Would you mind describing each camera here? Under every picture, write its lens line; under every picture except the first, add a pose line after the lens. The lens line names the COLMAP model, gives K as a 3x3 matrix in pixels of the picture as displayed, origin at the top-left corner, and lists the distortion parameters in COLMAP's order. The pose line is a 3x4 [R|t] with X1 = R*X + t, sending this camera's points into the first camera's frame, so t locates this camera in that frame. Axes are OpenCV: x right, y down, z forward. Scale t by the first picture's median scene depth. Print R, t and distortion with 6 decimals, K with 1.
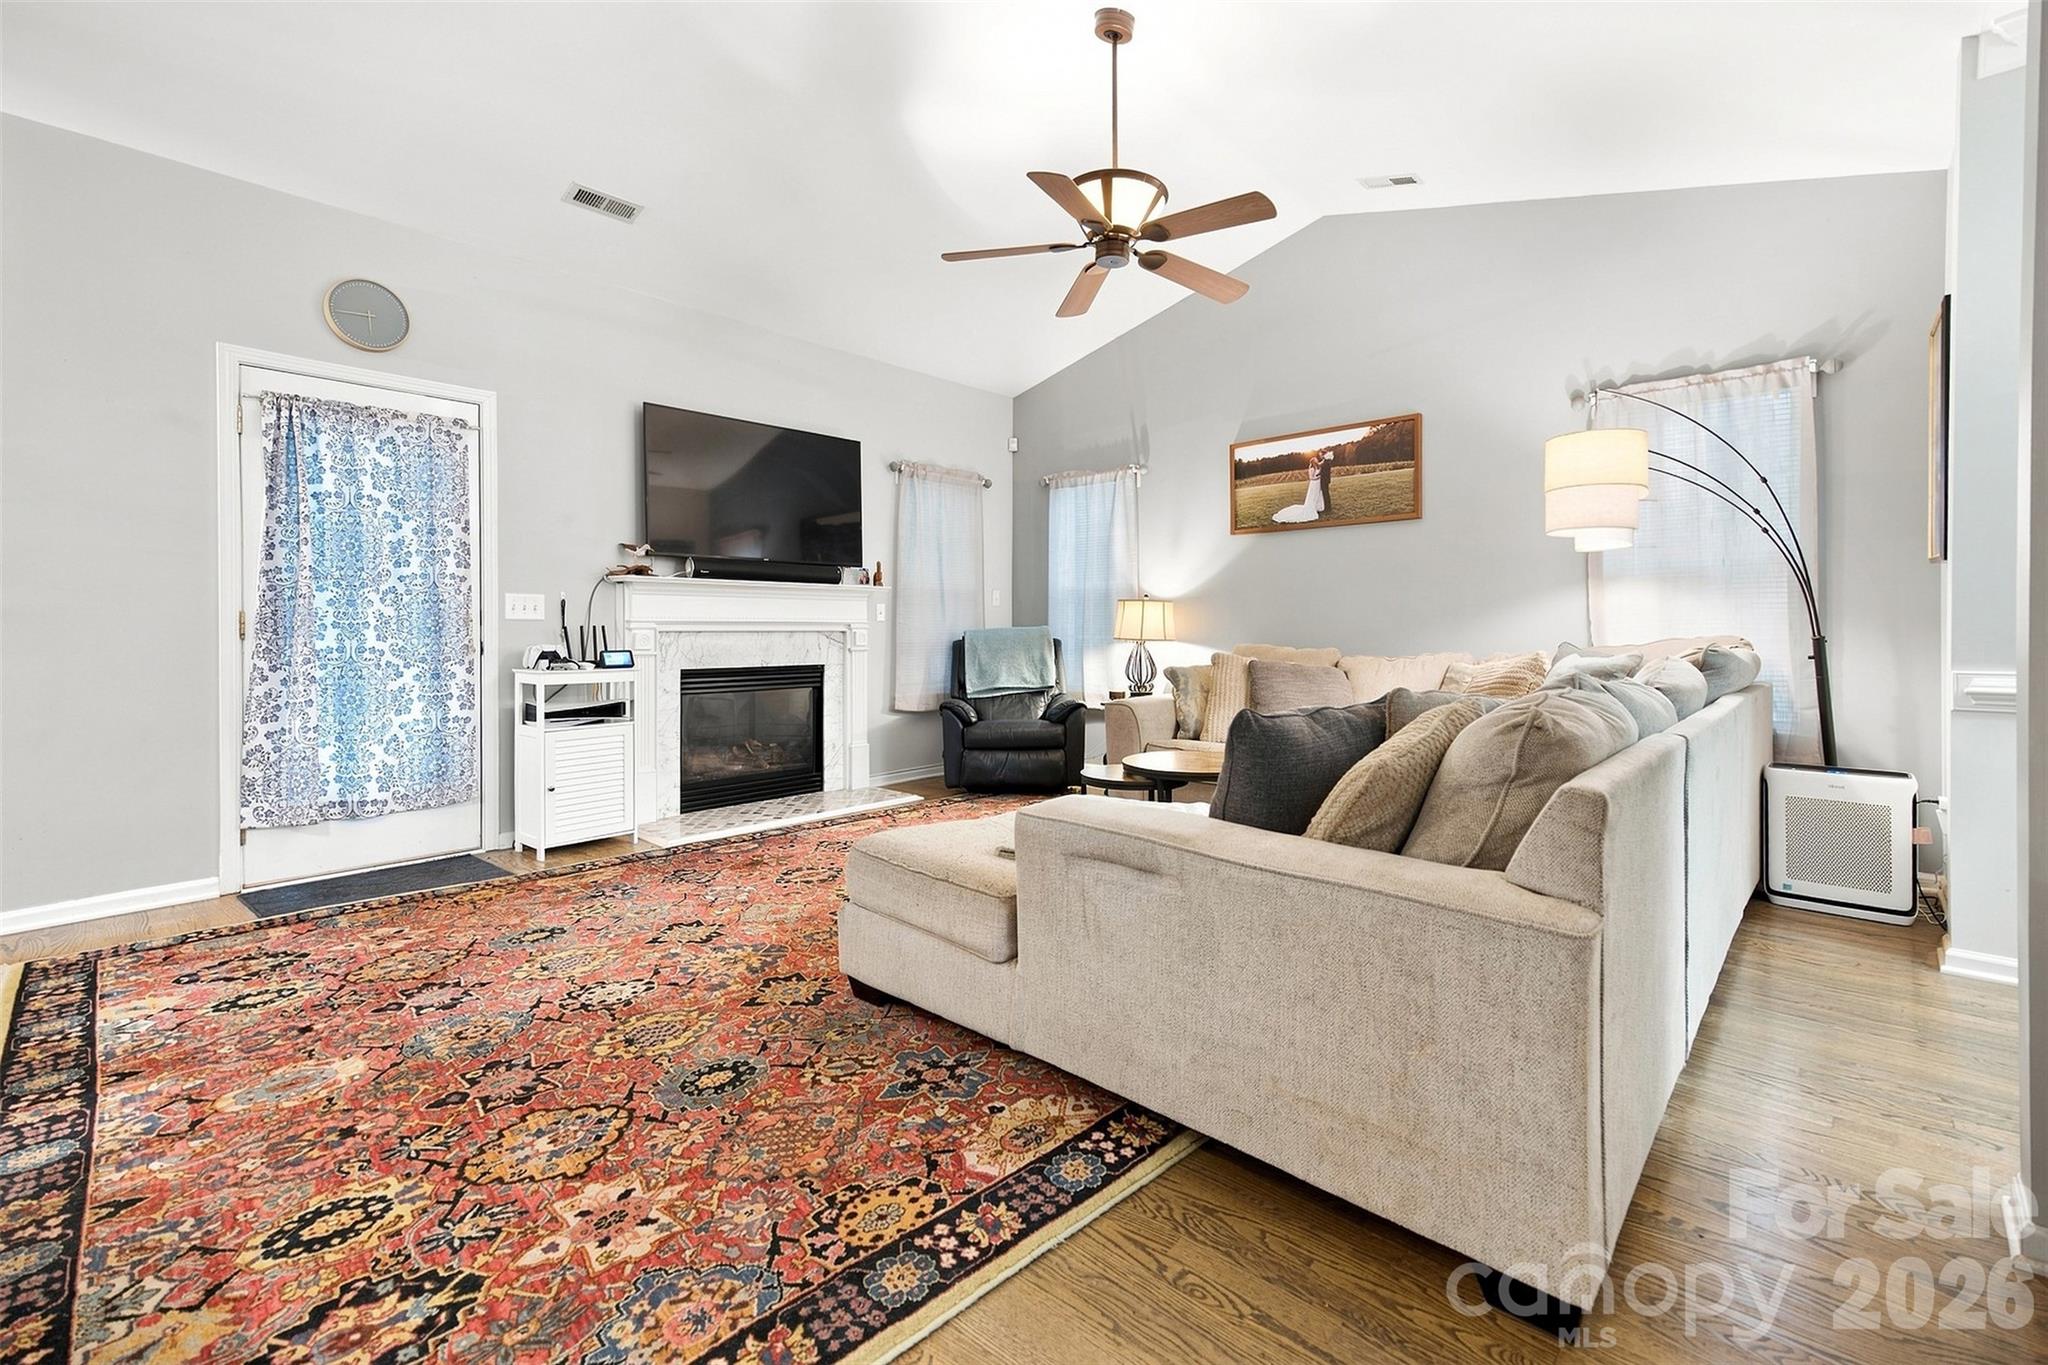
lens RADIAL K [[889.6, 0, 1023.4], [0, 889.6, 635.6], [0, 0, 1]] dist [0.013050, 0.000038]
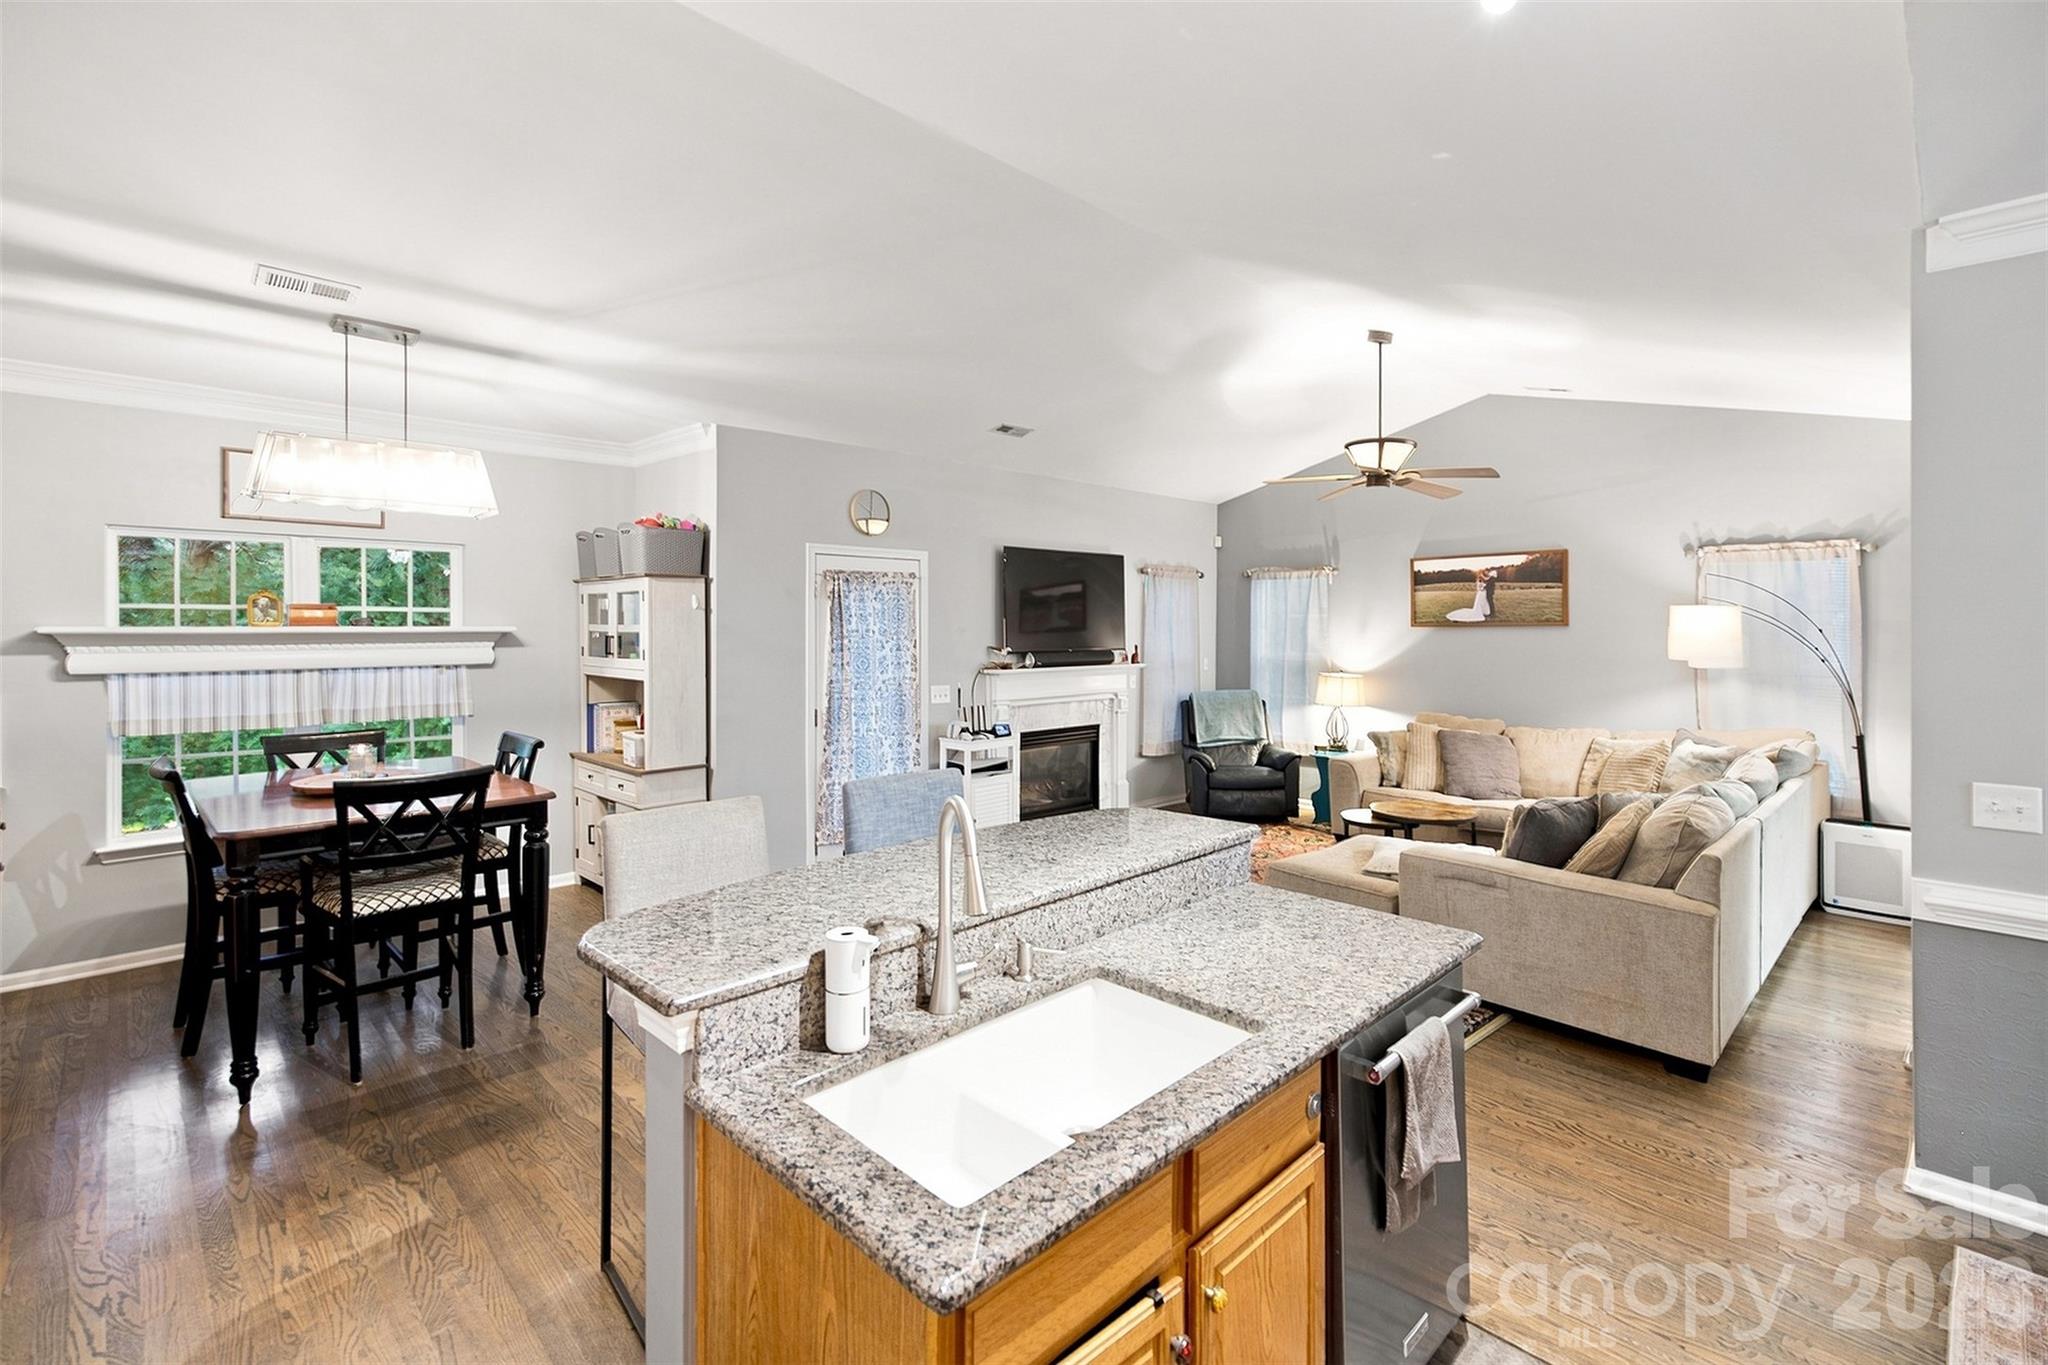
lens RADIAL K [[908.6, 0, 1022.8], [0, 908.6, 634.8], [0, 0, 1]] dist [0.001147, 0.000106]
pose [[0.998117, 0.001759, -0.061314, -0.303000], [-0.001834, 0.999998, -0.001169, -0.117771], [0.061312, 0.001280, 0.998118, -0.439028]]
